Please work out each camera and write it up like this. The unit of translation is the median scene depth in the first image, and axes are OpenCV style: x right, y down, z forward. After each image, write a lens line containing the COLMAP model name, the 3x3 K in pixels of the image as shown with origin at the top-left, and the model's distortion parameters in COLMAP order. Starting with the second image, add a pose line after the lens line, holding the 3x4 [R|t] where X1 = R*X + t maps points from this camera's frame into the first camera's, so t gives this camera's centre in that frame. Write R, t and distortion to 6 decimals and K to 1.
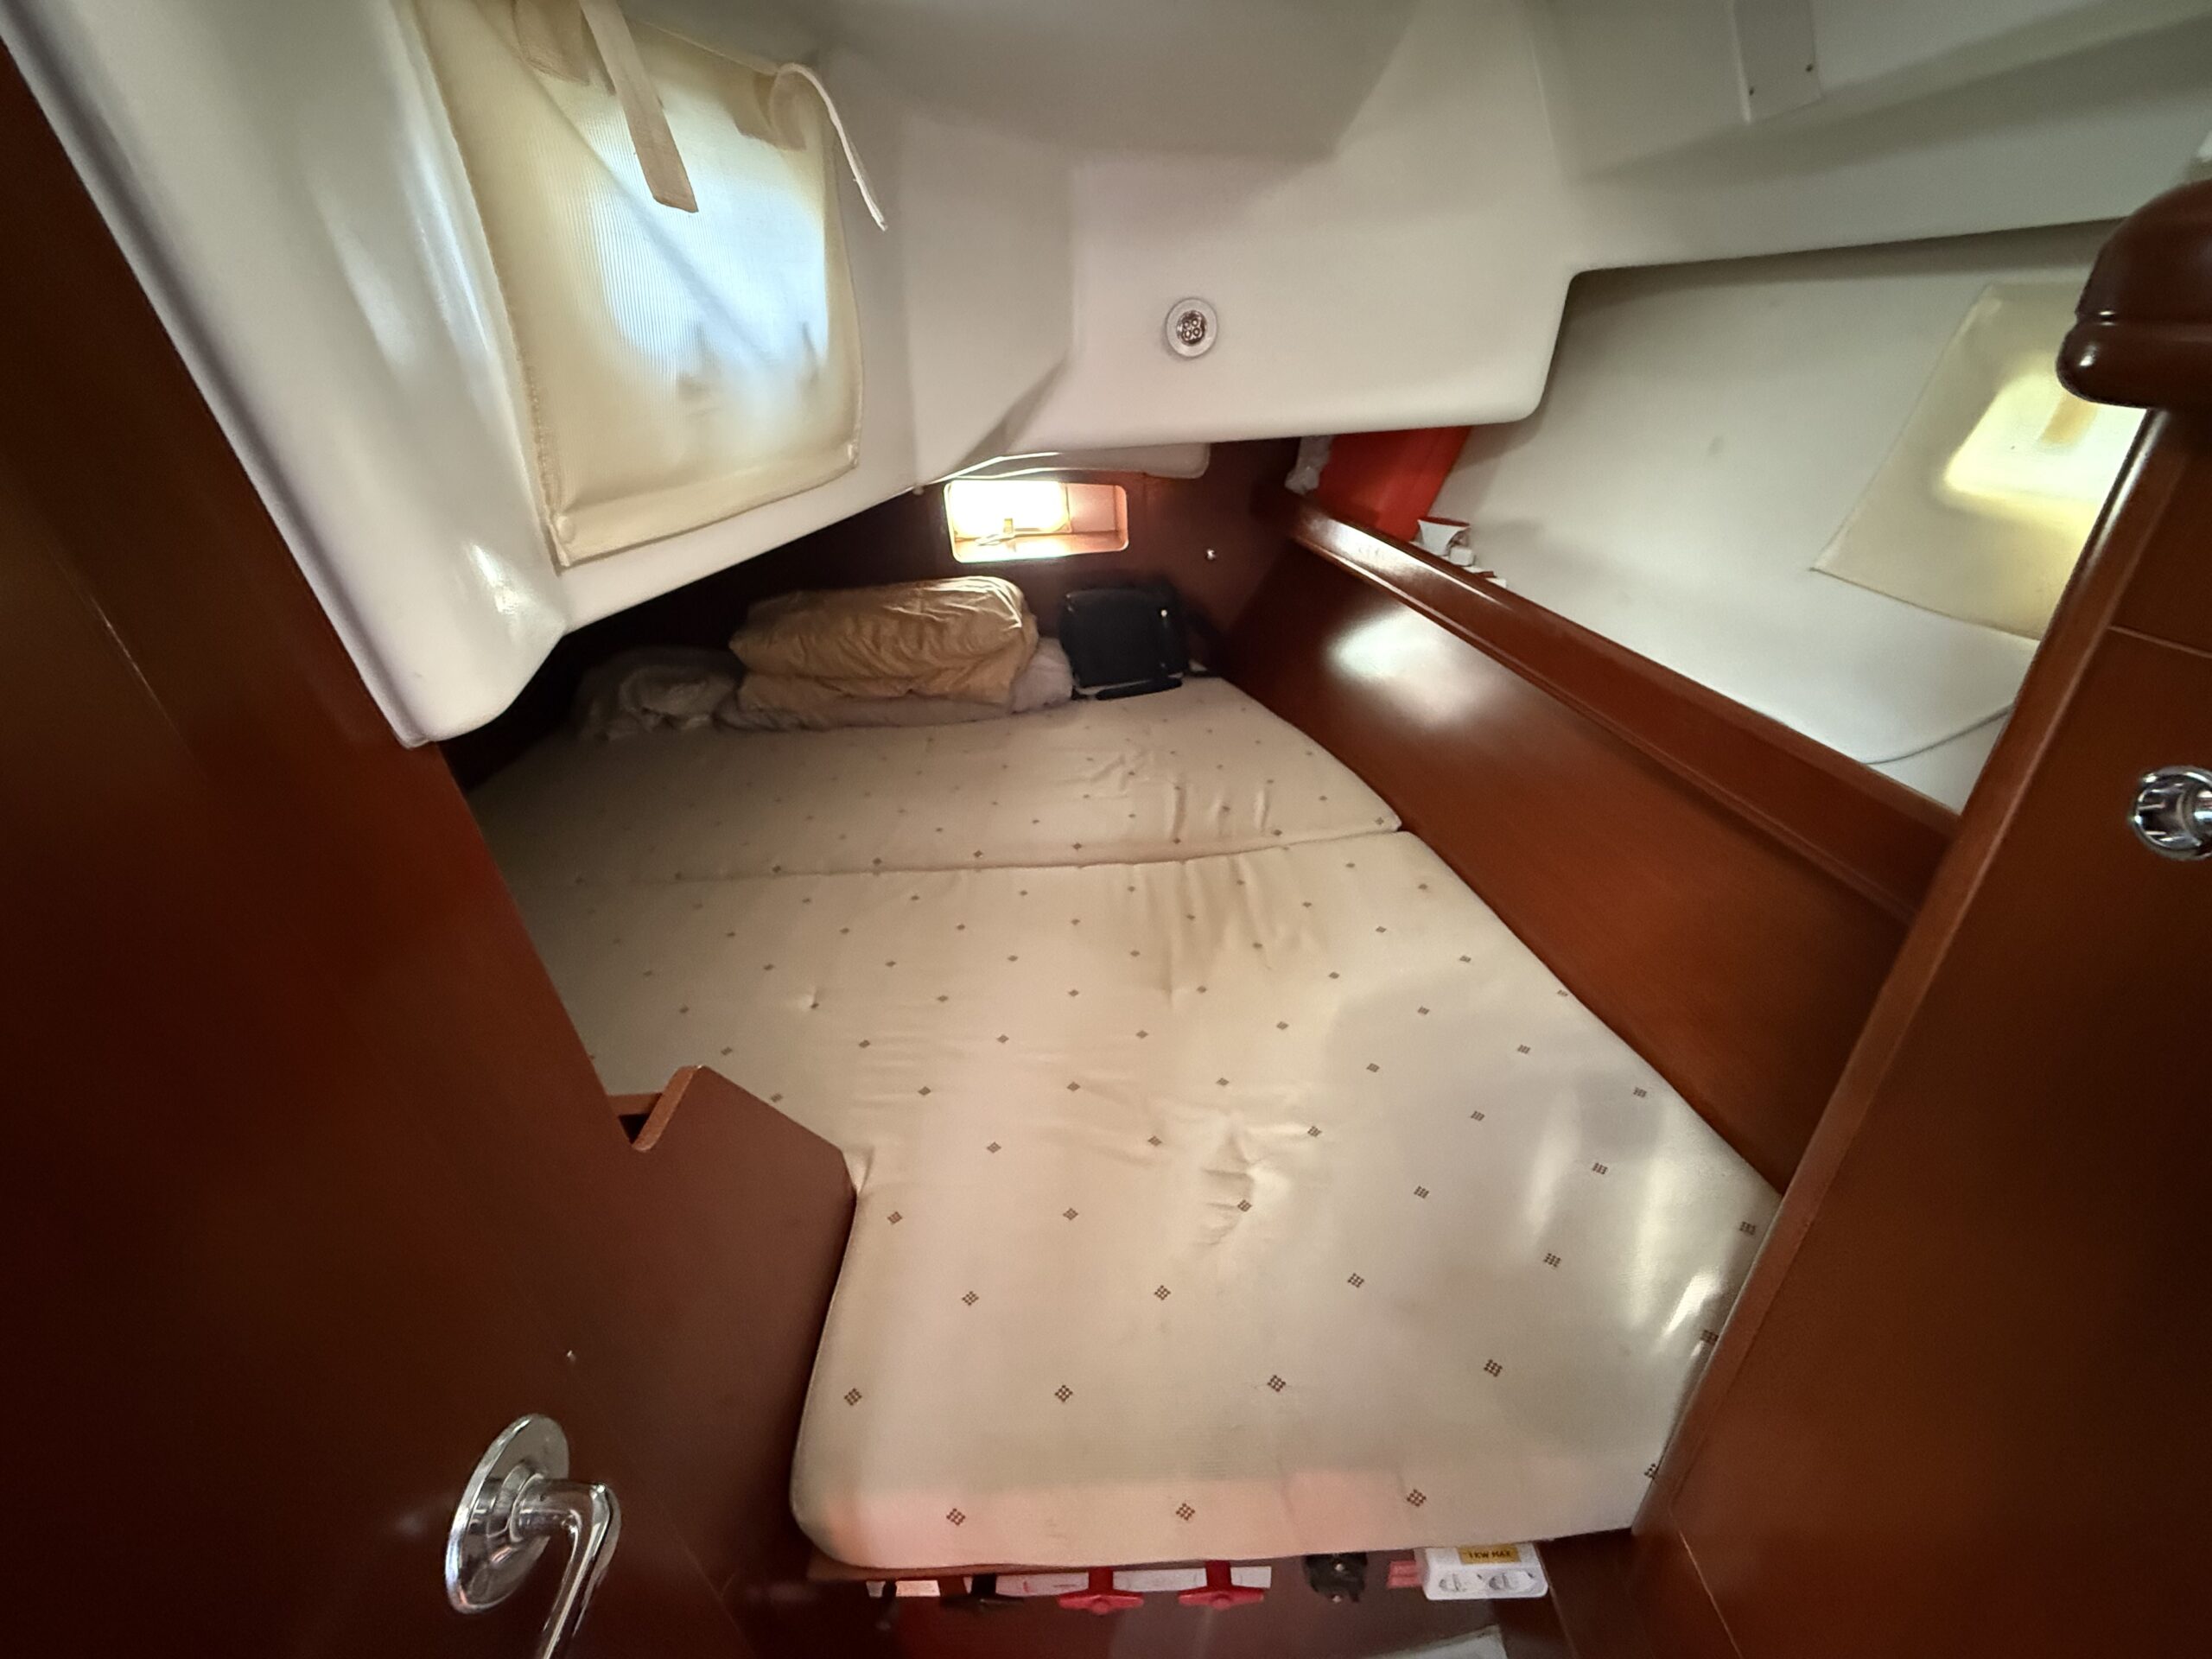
lens RADIAL K [[892.8, 0, 1106.0], [0, 892.8, 829.5], [0, 0, 1]] dist [0.002101, -0.005068]
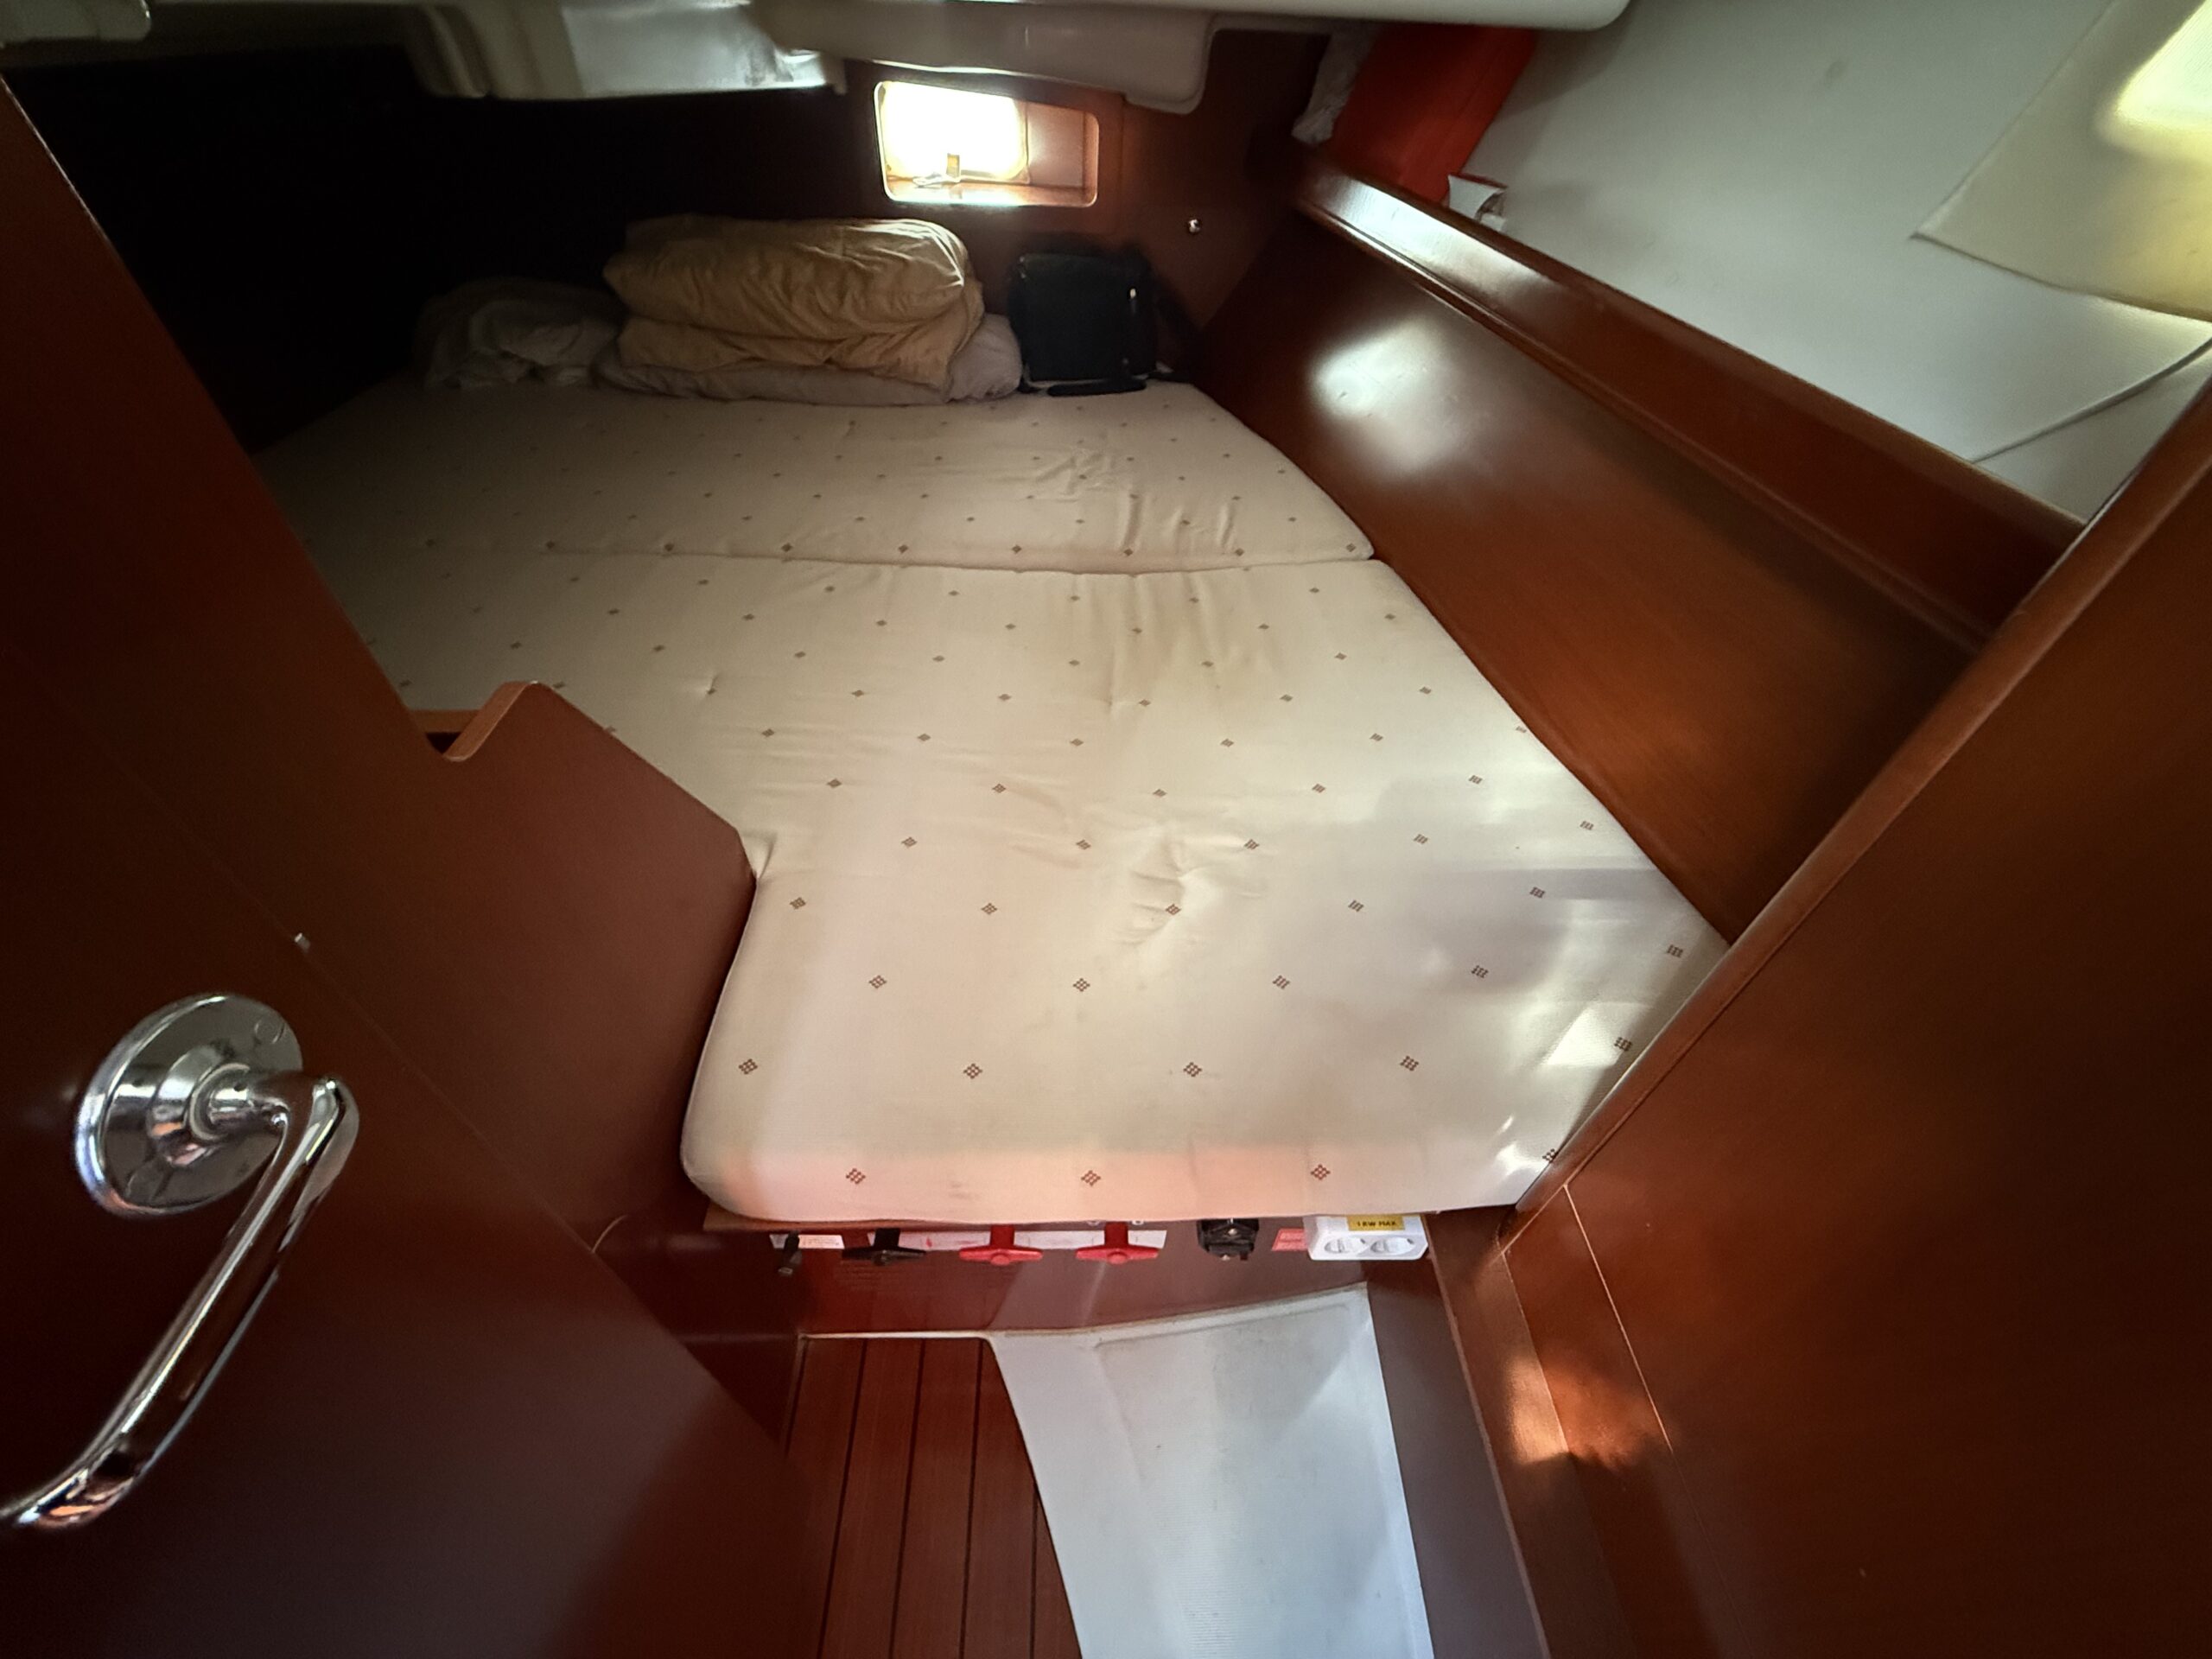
lens RADIAL K [[872.5, 0, 1109.2], [0, 872.5, 850.6], [0, 0, 1]] dist [-0.001578, -0.000046]
pose [[0.994339, 0.059453, 0.088066, 0.000879], [-0.080368, 0.962976, 0.257329, 0.081212], [-0.069507, -0.262950, 0.962303, 0.079929]]
